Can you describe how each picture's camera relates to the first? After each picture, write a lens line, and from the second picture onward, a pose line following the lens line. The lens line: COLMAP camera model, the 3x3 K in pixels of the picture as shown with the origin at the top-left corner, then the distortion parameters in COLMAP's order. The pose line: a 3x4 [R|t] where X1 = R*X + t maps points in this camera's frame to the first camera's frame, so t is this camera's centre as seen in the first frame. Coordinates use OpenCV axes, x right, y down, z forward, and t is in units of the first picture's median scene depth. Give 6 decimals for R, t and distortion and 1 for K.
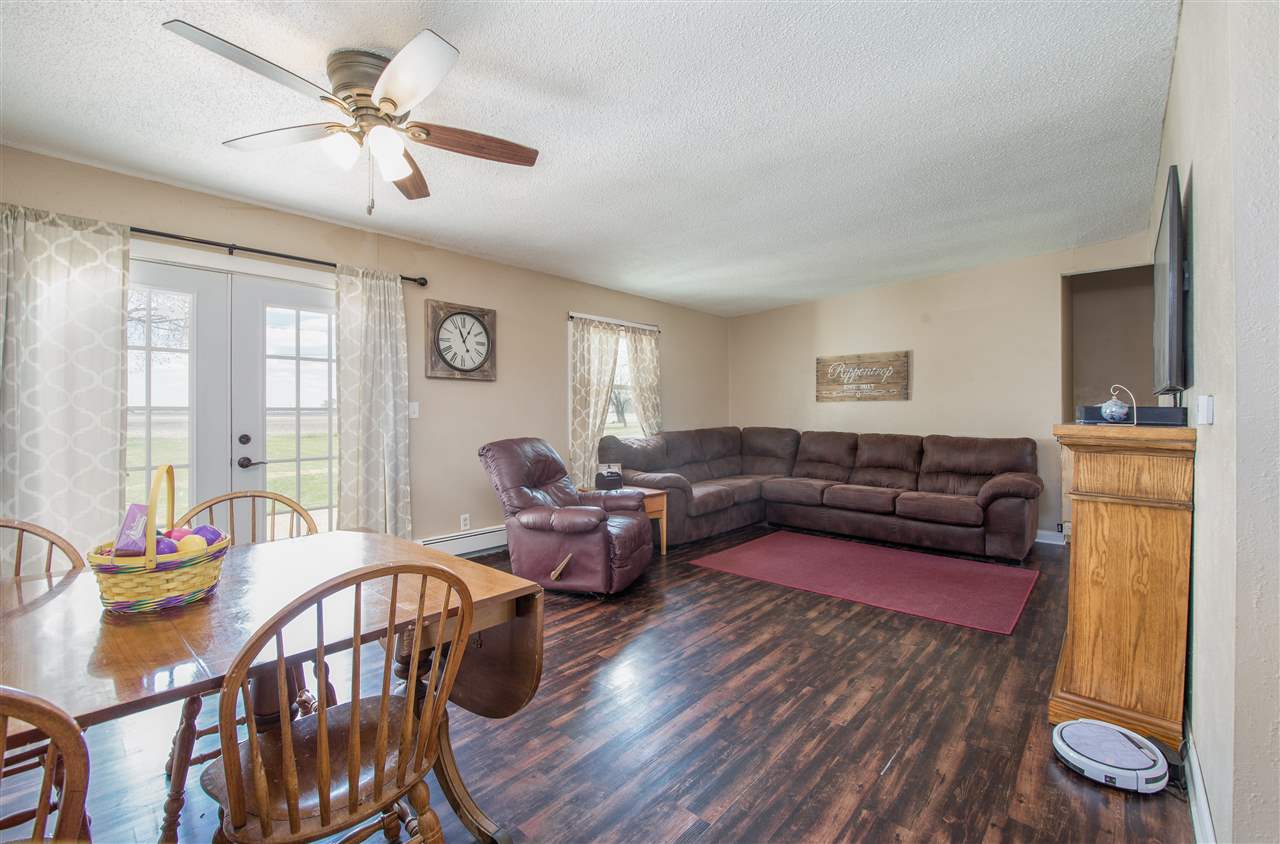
lens RADIAL K [[554.7, 0, 640.0], [0, 554.7, 422.0], [0, 0, 1]] dist [0.000097, -0.000183]
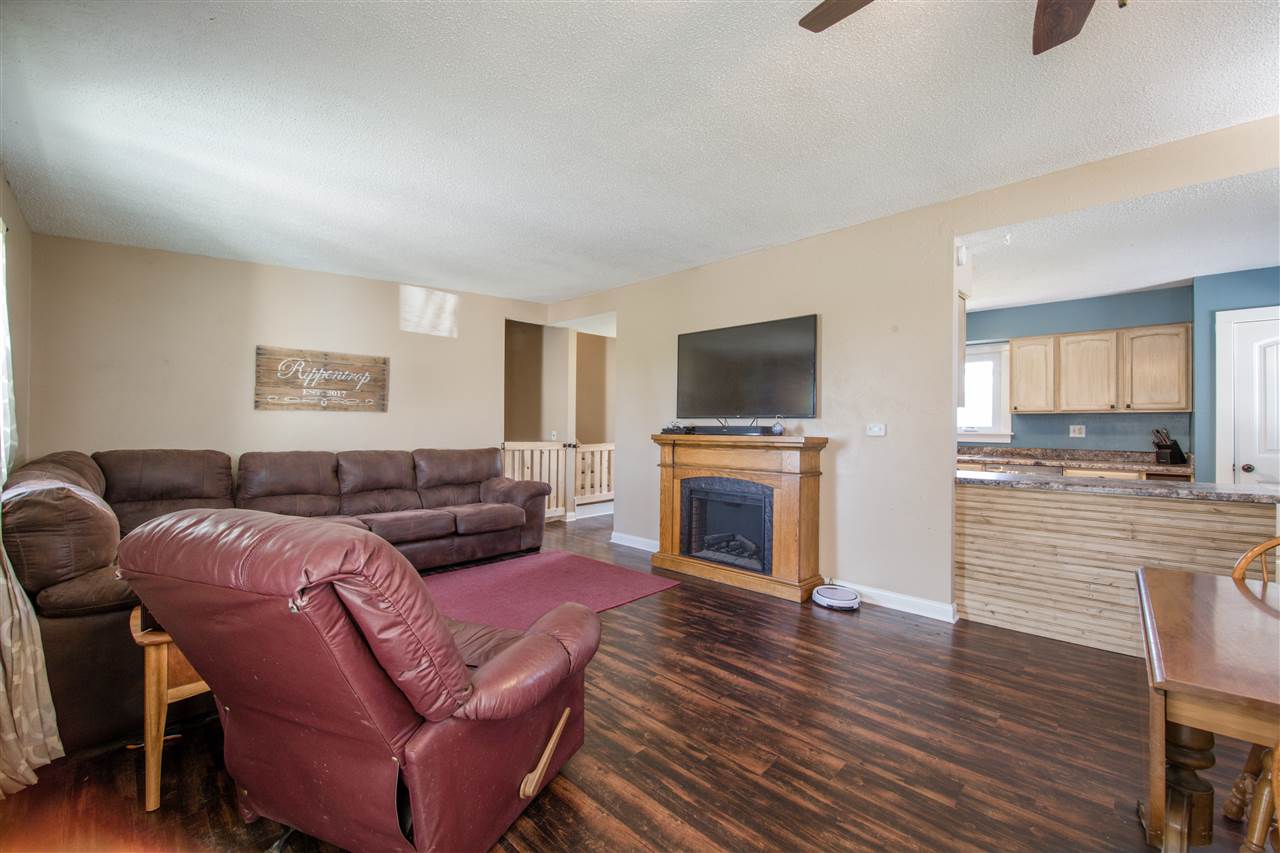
lens RADIAL K [[531.0, 0, 640.0], [0, 531.0, 426.5], [0, 0, 1]] dist [-0.012721, -0.000688]
pose [[0.007066, -0.001134, 0.999974, -0.471935], [0.007007, 0.999975, 0.001085, -0.017224], [-0.999950, 0.006999, 0.007073, 0.719421]]
